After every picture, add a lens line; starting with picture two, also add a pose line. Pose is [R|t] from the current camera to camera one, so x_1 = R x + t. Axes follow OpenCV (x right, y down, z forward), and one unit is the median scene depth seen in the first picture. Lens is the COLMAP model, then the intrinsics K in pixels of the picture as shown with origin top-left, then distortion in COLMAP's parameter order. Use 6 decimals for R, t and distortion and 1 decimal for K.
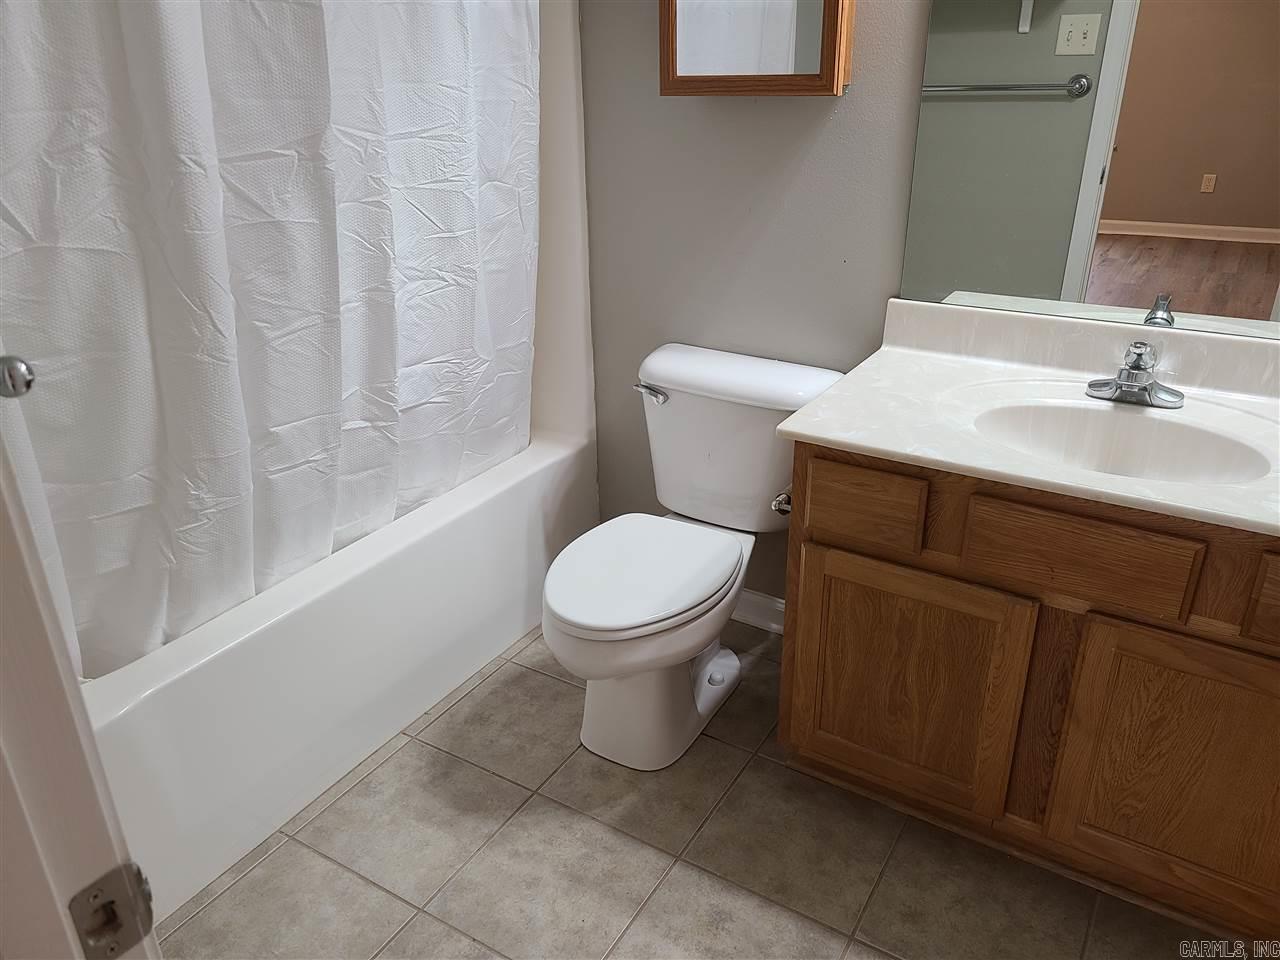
lens RADIAL K [[954.5, 0, 638.1], [0, 954.5, 479.4], [0, 0, 1]] dist [0.064413, -0.040458]
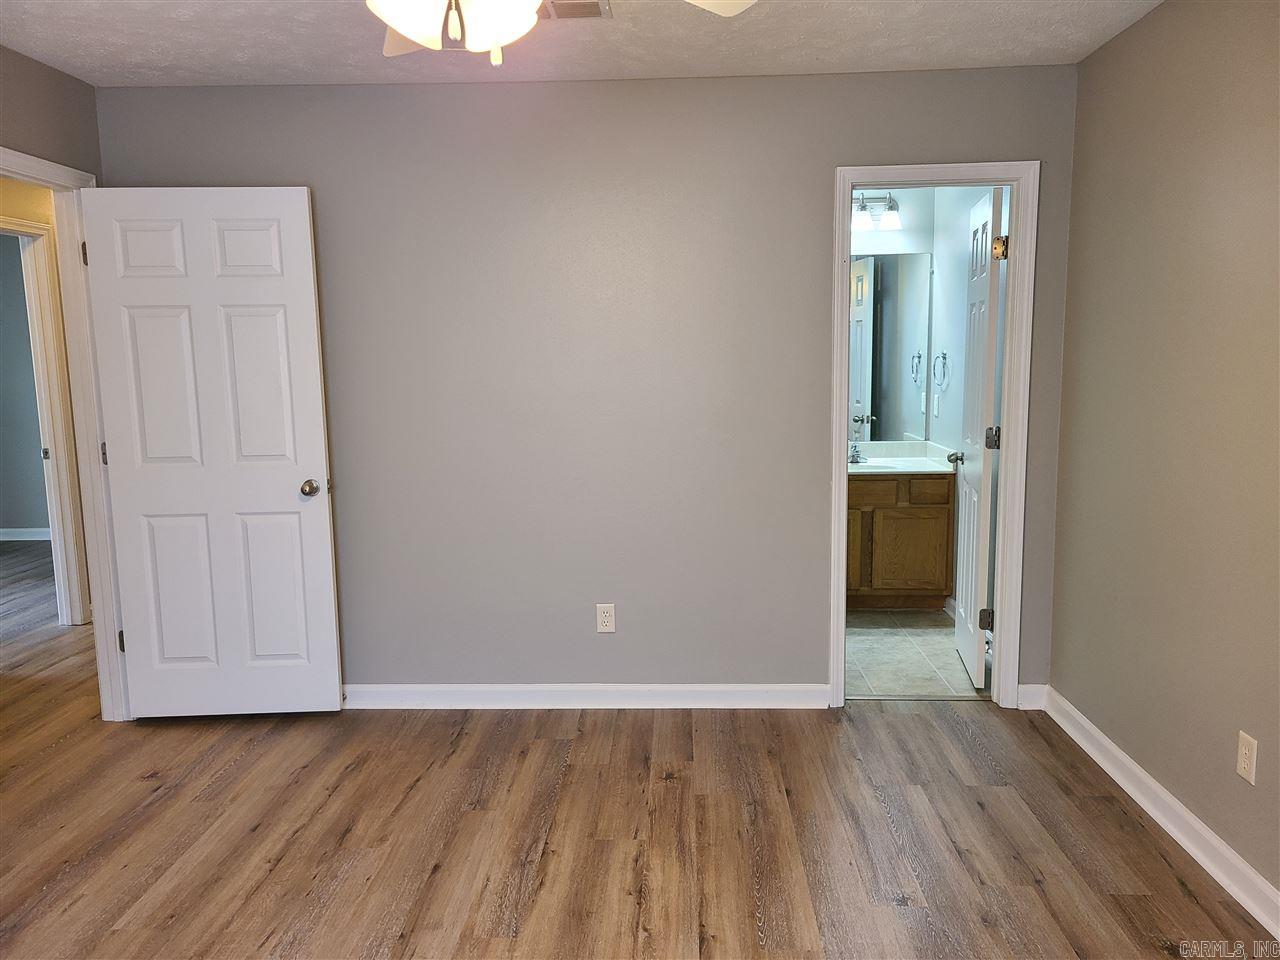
lens RADIAL K [[954.5, 0, 640.2], [0, 954.5, 480.0], [0, 0, 1]] dist [0.064413, -0.040458]
pose [[0.864790, -0.062763, 0.498197, -2.044632], [0.210915, 0.945793, -0.246962, 0.734075], [-0.455691, 0.318647, 0.831150, -1.582619]]
